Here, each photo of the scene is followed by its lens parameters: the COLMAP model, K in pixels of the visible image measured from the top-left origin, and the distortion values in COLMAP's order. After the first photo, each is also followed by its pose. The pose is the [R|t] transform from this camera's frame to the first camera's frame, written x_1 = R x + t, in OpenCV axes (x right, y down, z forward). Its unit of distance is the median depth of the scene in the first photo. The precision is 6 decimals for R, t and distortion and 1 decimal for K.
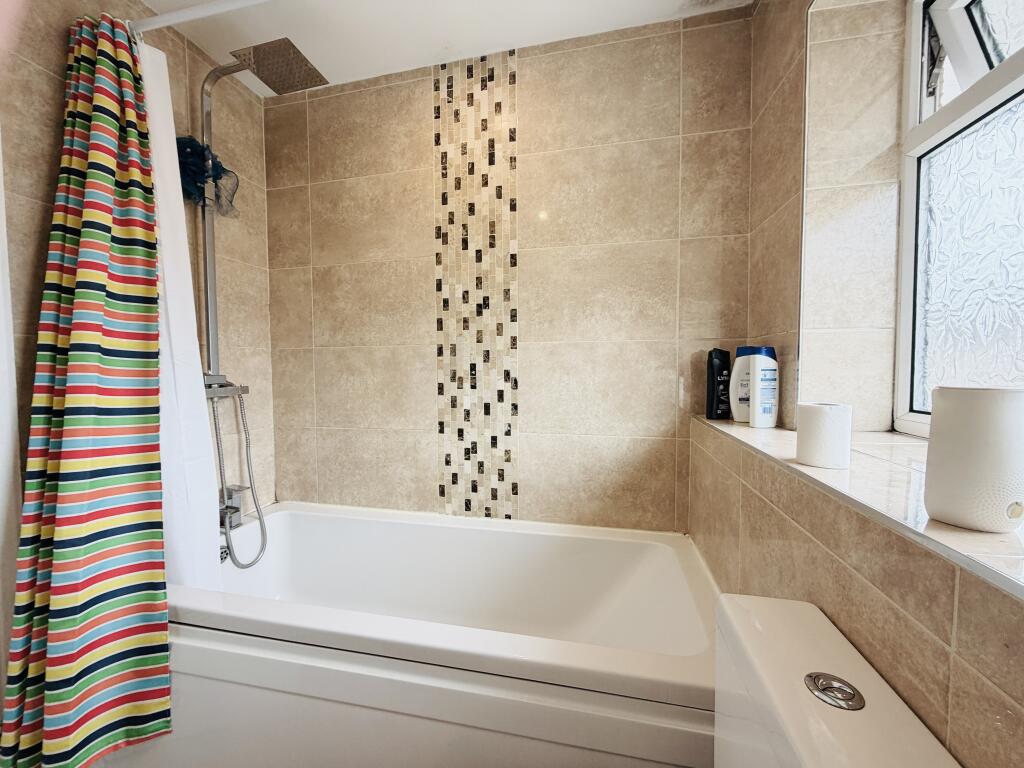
lens RADIAL K [[409.6, 0, 511.8], [0, 409.6, 384.6], [0, 0, 1]] dist [0.003343, 0.000280]
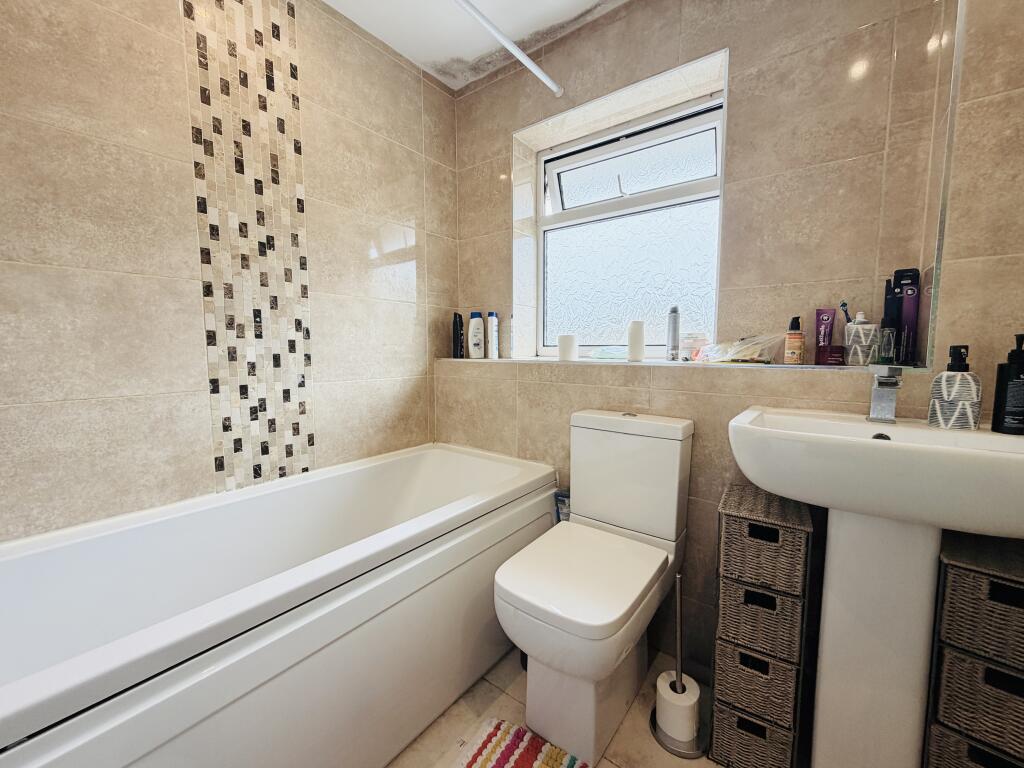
lens RADIAL K [[409.6, 0, 512.5], [0, 409.6, 383.9], [0, 0, 1]] dist [0.003343, 0.000280]
pose [[0.424718, -0.073473, 0.902339, -0.674342], [0.039016, 0.997261, 0.062838, 0.074833], [-0.904485, 0.008517, 0.426421, 0.130103]]
